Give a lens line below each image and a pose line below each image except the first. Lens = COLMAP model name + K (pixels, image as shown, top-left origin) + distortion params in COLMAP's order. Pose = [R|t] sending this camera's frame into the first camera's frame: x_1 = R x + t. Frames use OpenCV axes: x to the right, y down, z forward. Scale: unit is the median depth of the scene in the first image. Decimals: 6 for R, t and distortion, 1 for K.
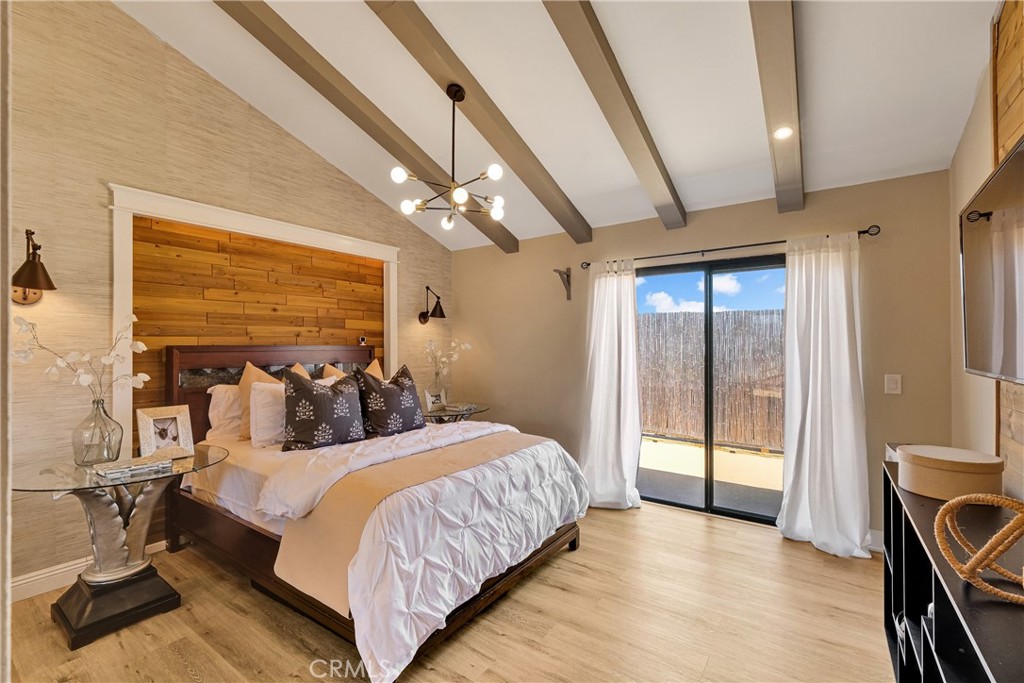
lens RADIAL K [[447.9, 0, 505.0], [0, 447.9, 345.2], [0, 0, 1]] dist [-0.001364, -0.000655]
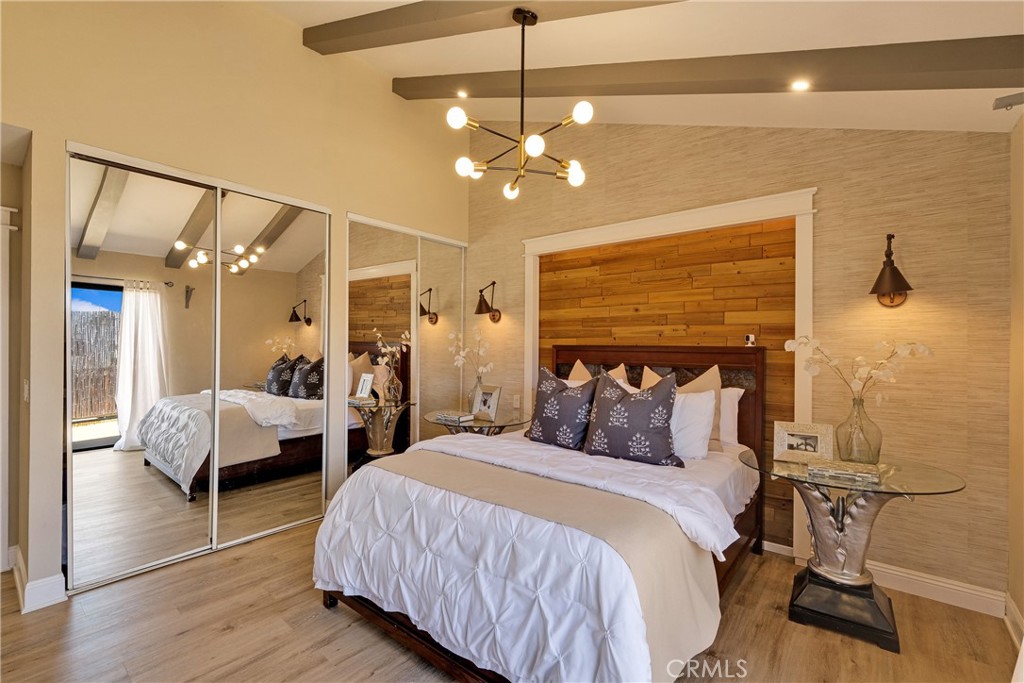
lens RADIAL K [[447.9, 0, 505.0], [0, 447.9, 345.2], [0, 0, 1]] dist [-0.001364, -0.000655]
pose [[-0.068287, -0.004421, -0.997656, 0.531072], [-0.010716, 0.999936, -0.003697, 0.006127], [0.997608, 0.010439, -0.068330, 0.834381]]
